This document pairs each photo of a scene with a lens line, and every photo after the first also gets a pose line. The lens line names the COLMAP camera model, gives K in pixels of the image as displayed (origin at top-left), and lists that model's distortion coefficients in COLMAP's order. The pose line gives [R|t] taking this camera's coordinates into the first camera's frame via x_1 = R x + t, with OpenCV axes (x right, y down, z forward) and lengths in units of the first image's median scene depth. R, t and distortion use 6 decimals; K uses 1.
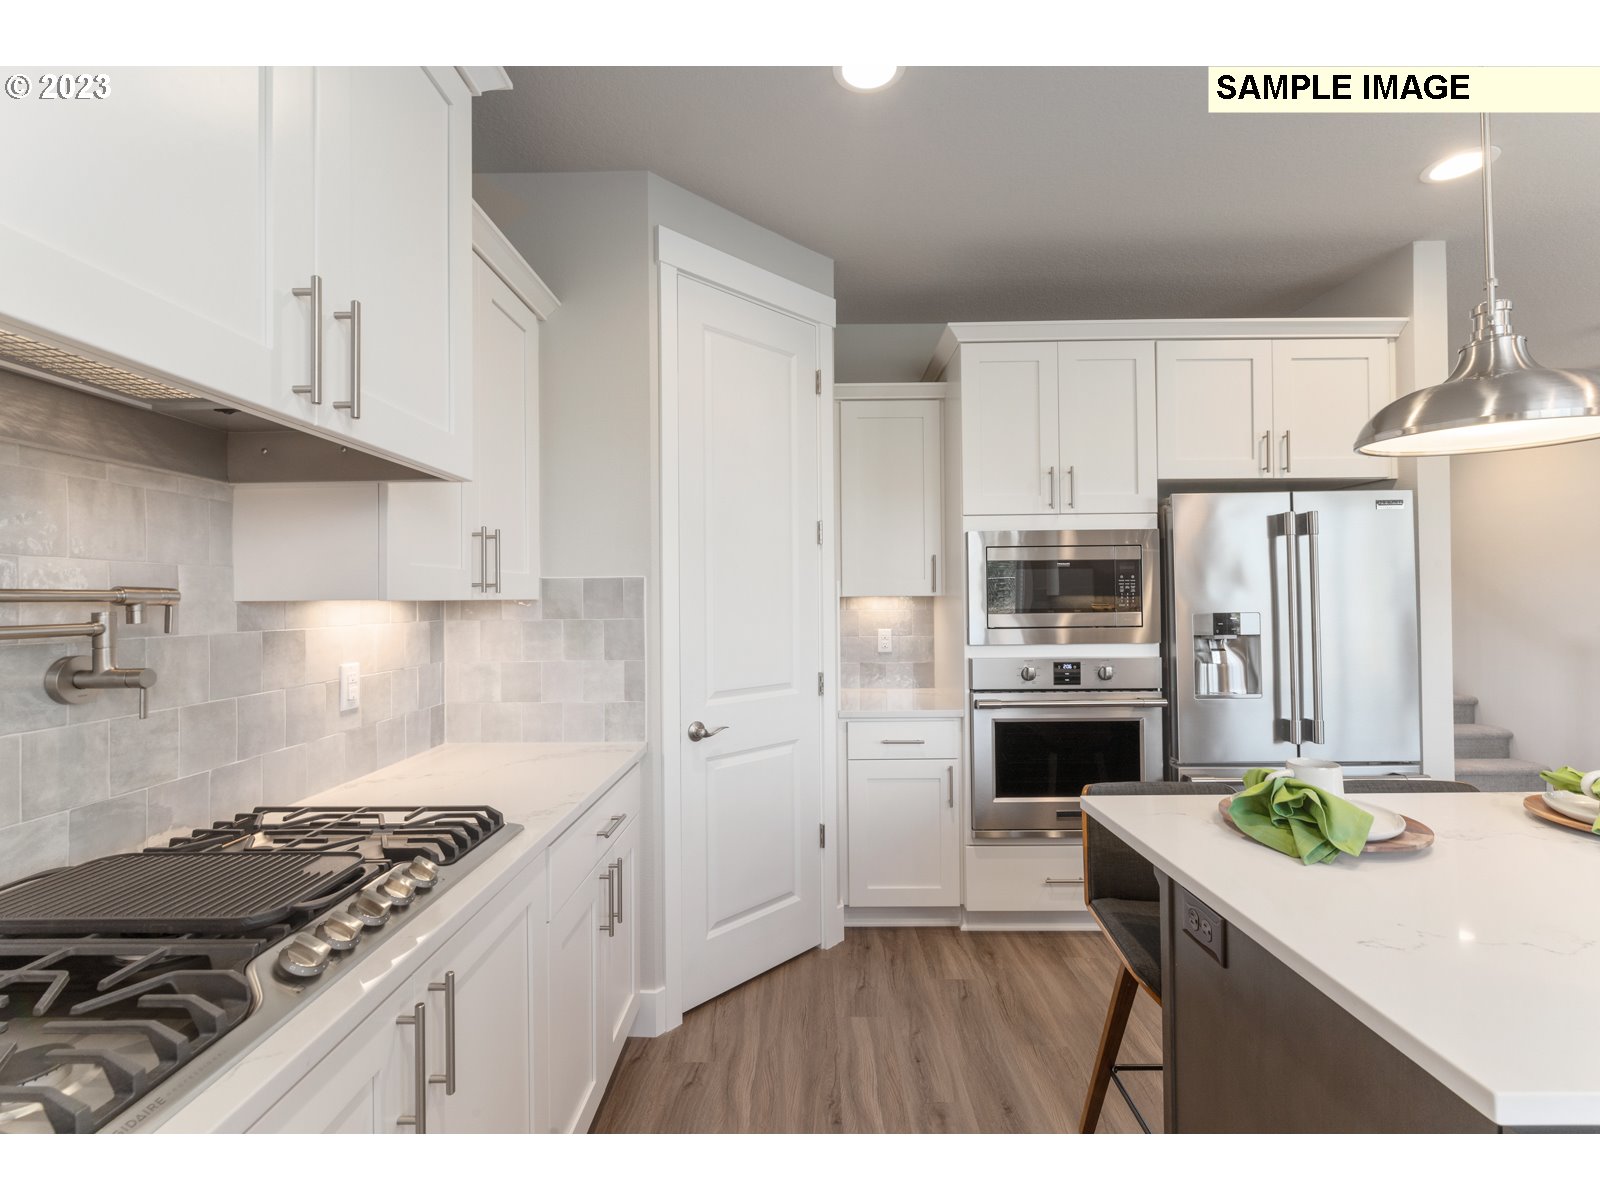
lens RADIAL K [[696.7, 0, 802.9], [0, 696.7, 591.4], [0, 0, 1]] dist [0.003220, -0.000080]
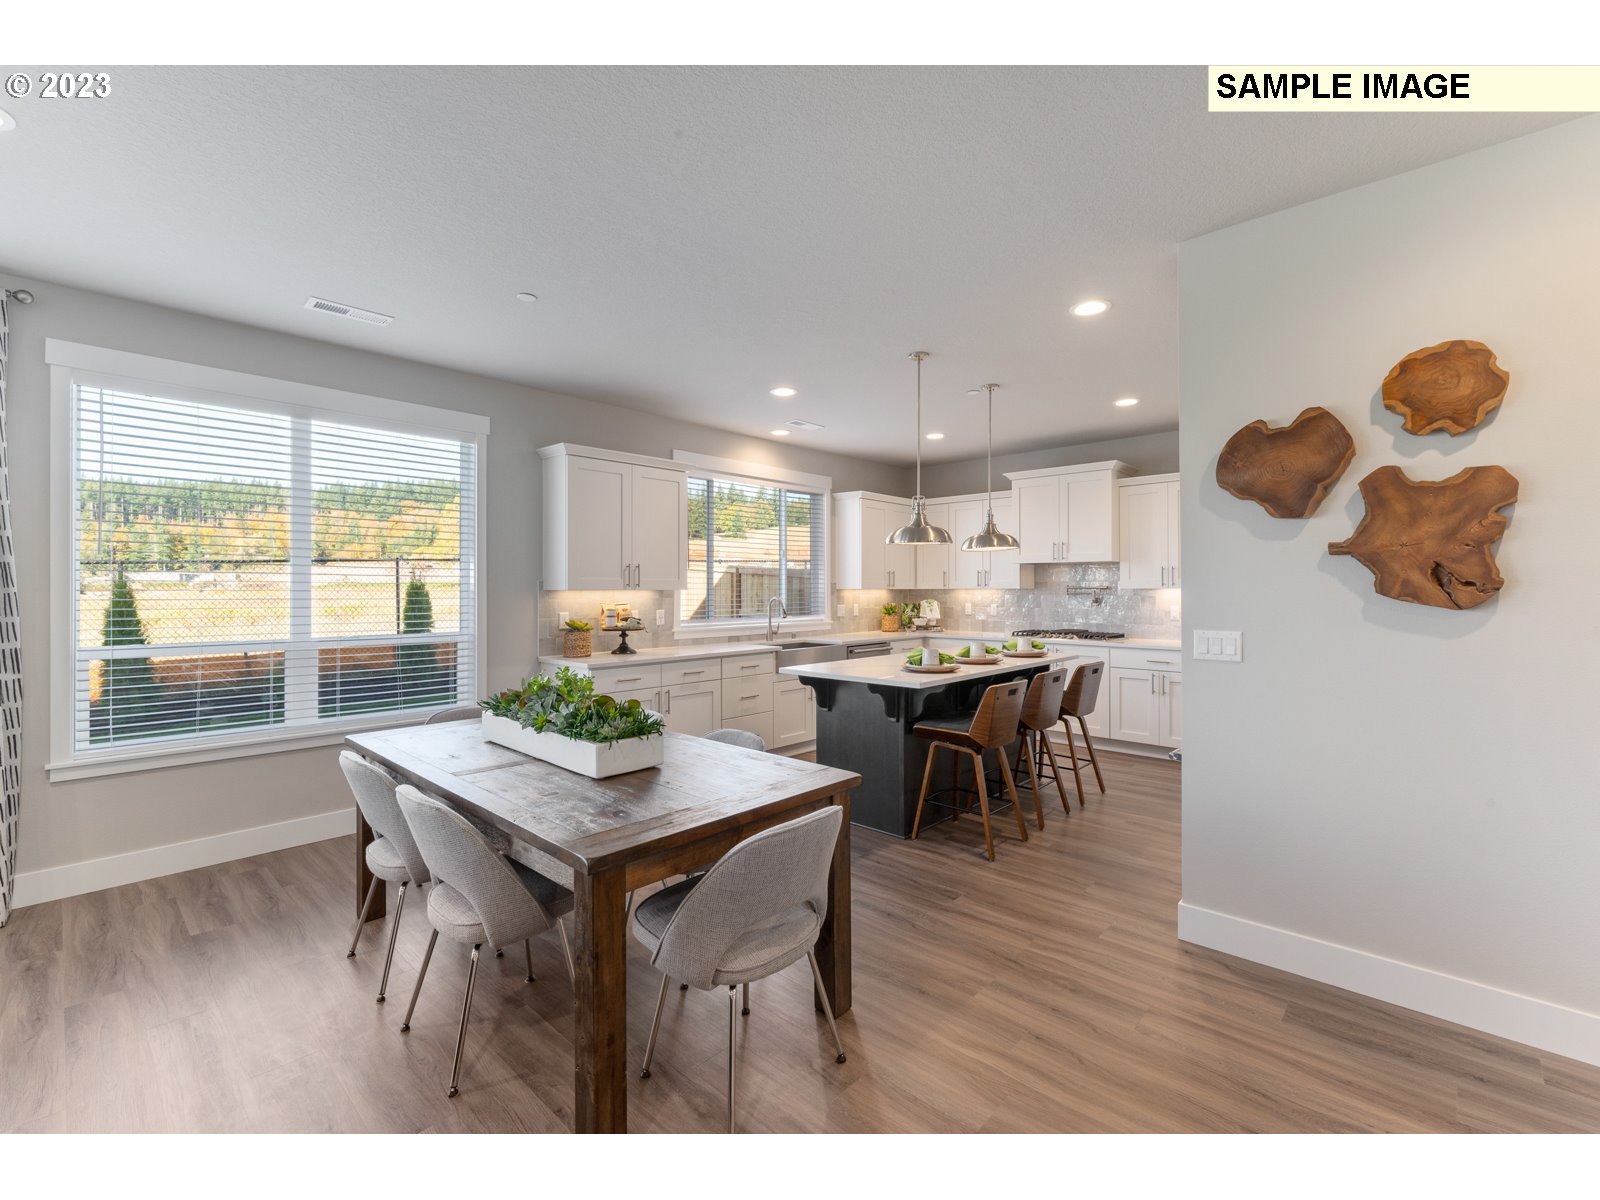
lens RADIAL K [[700.7, 0, 802.2], [0, 700.7, 589.1], [0, 0, 1]] dist [-0.000765, -0.000023]
pose [[-0.671808, 0.009996, -0.740658, 2.072338], [0.016893, 0.999856, -0.001829, -0.005721], [0.740533, -0.013741, -0.671880, 1.288095]]
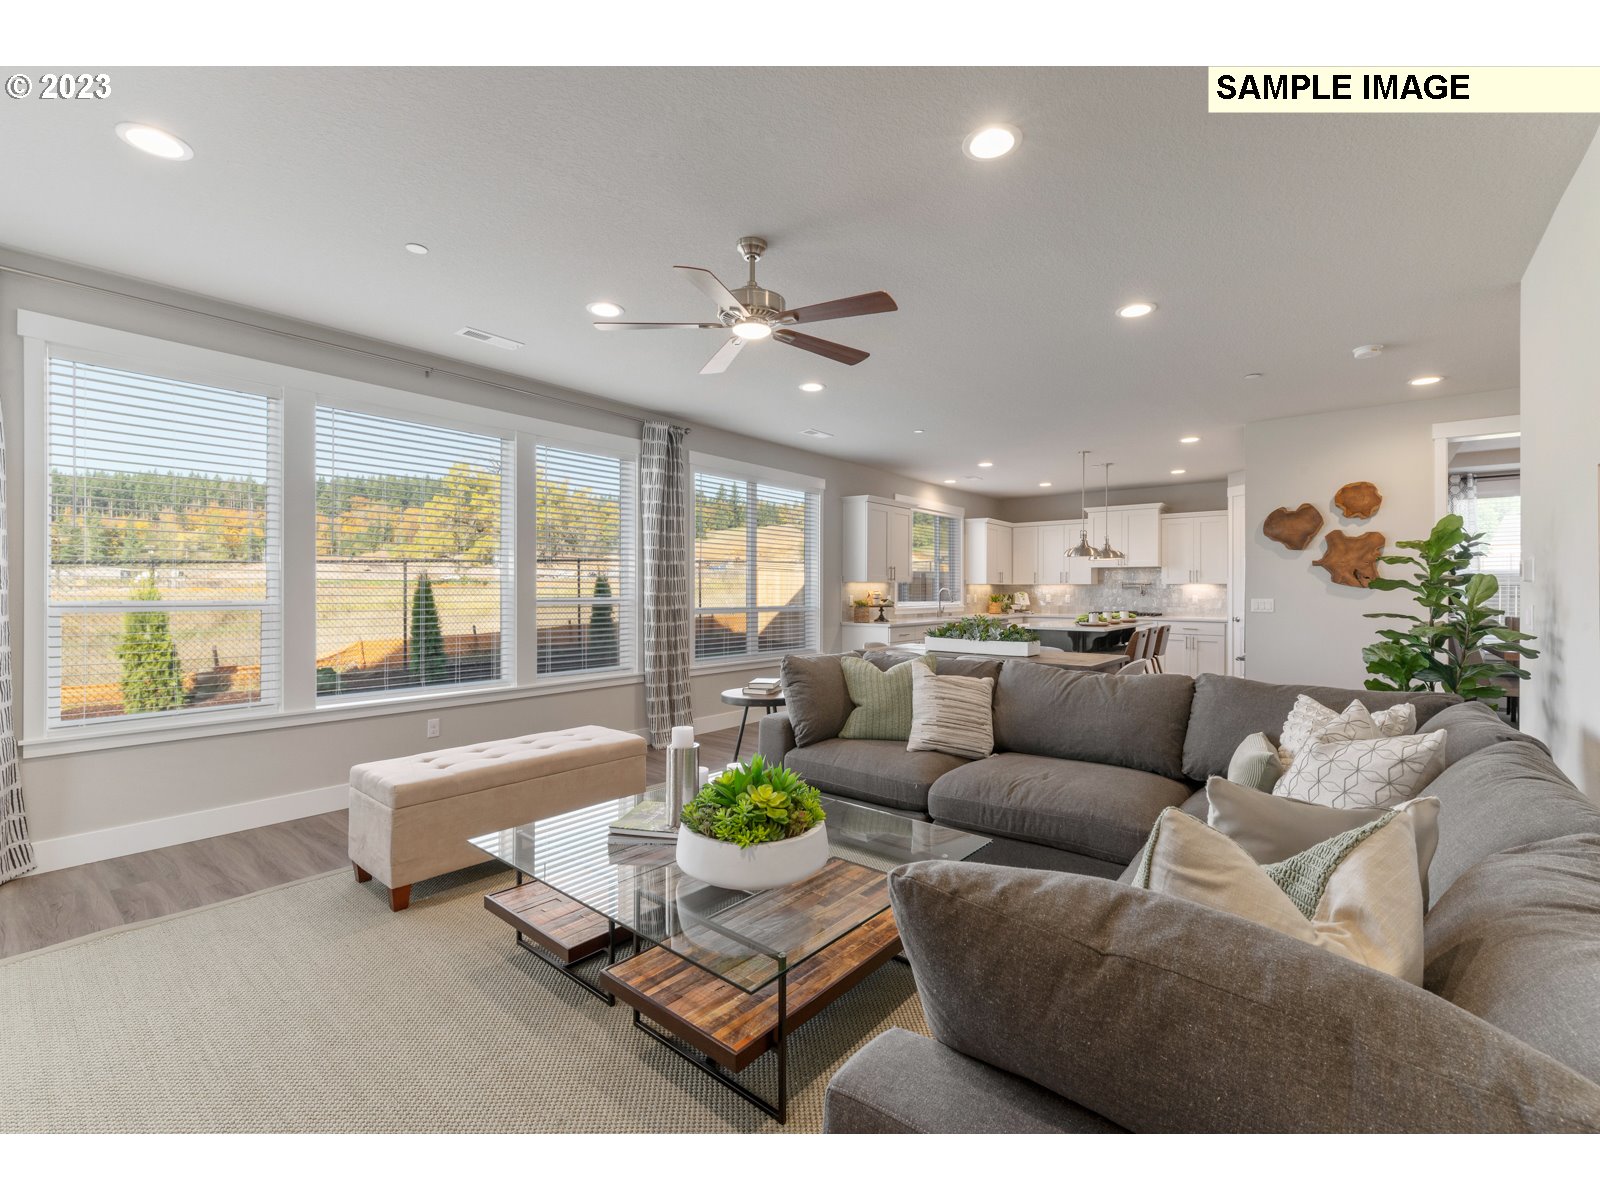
lens RADIAL K [[696.7, 0, 802.9], [0, 696.7, 591.4], [0, 0, 1]] dist [0.003220, -0.000080]
pose [[-0.618101, 0.008520, -0.786052, 3.604159], [0.011976, 0.999927, 0.001421, 0.017044], [0.786007, -0.008535, -0.618158, 1.279446]]
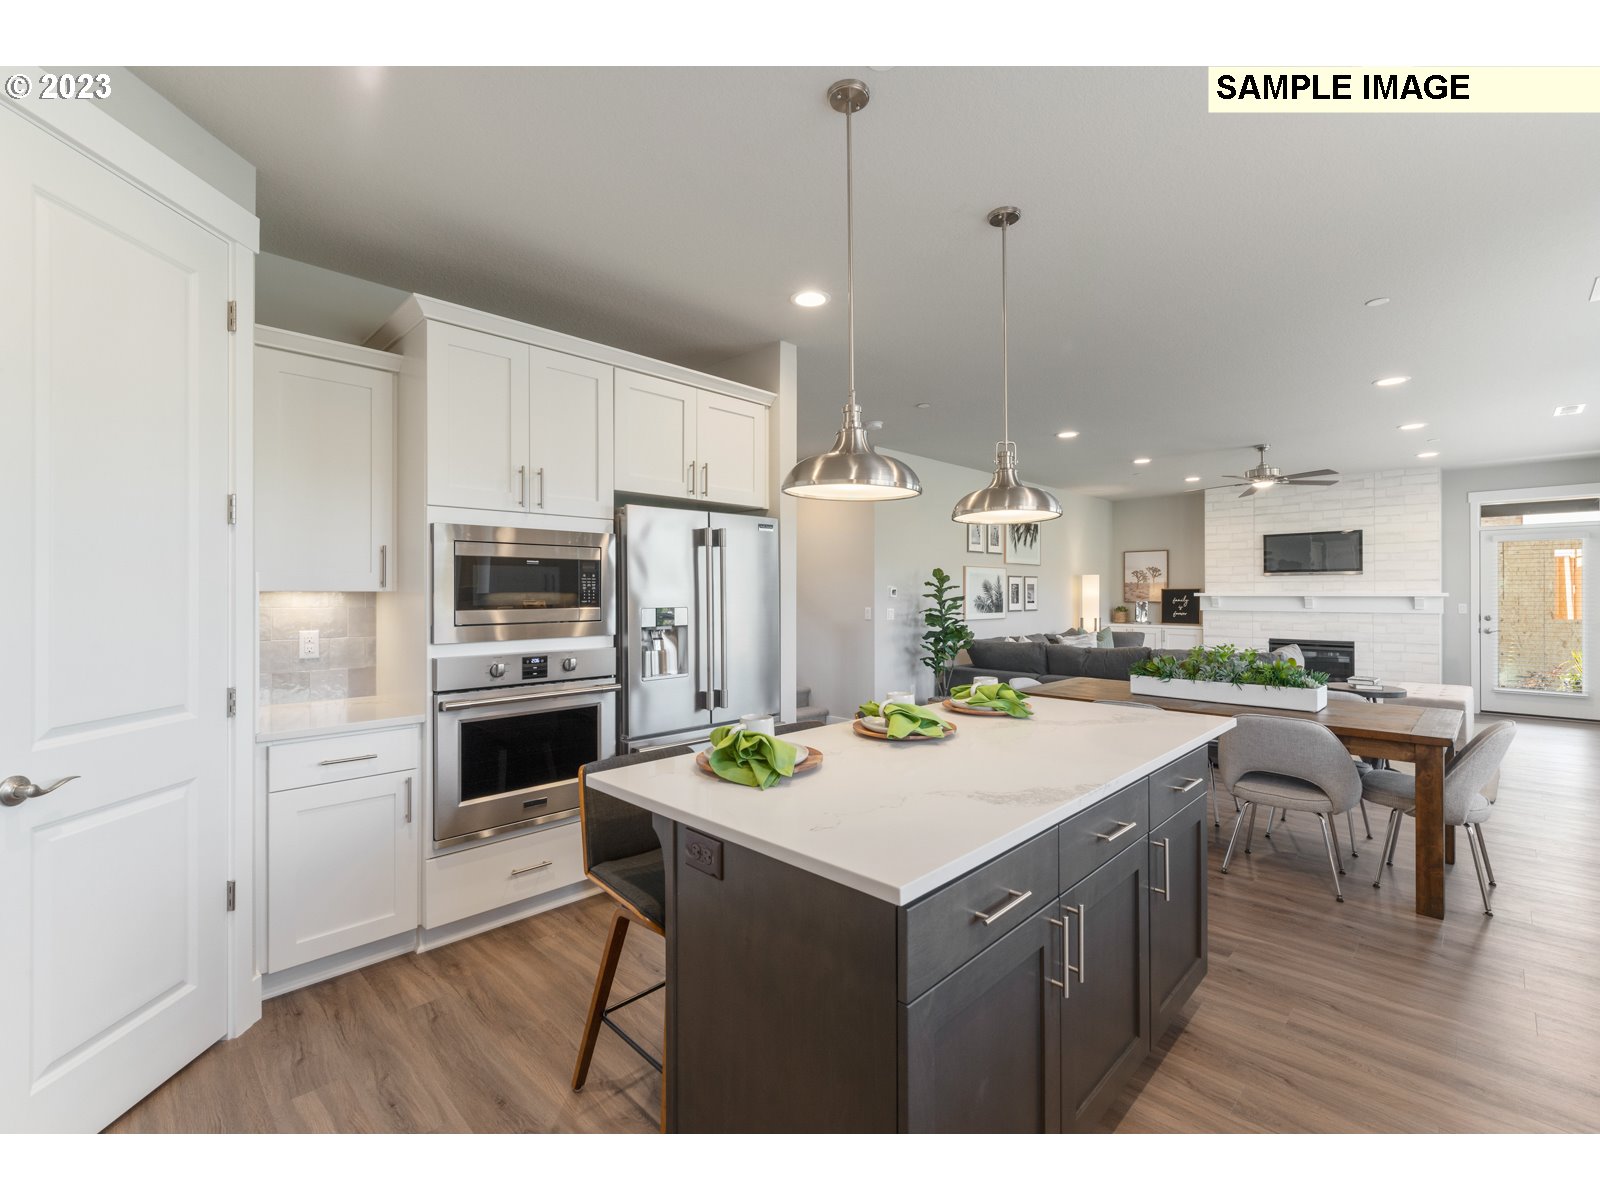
lens RADIAL K [[695.4, 0, 795.9], [0, 695.4, 590.8], [0, 0, 1]] dist [-0.002488, 0.000307]
pose [[0.699916, 0.009735, 0.714158, -0.090493], [-0.011952, 0.999927, -0.001917, 0.001318], [-0.714125, -0.007194, 0.699982, 0.001538]]
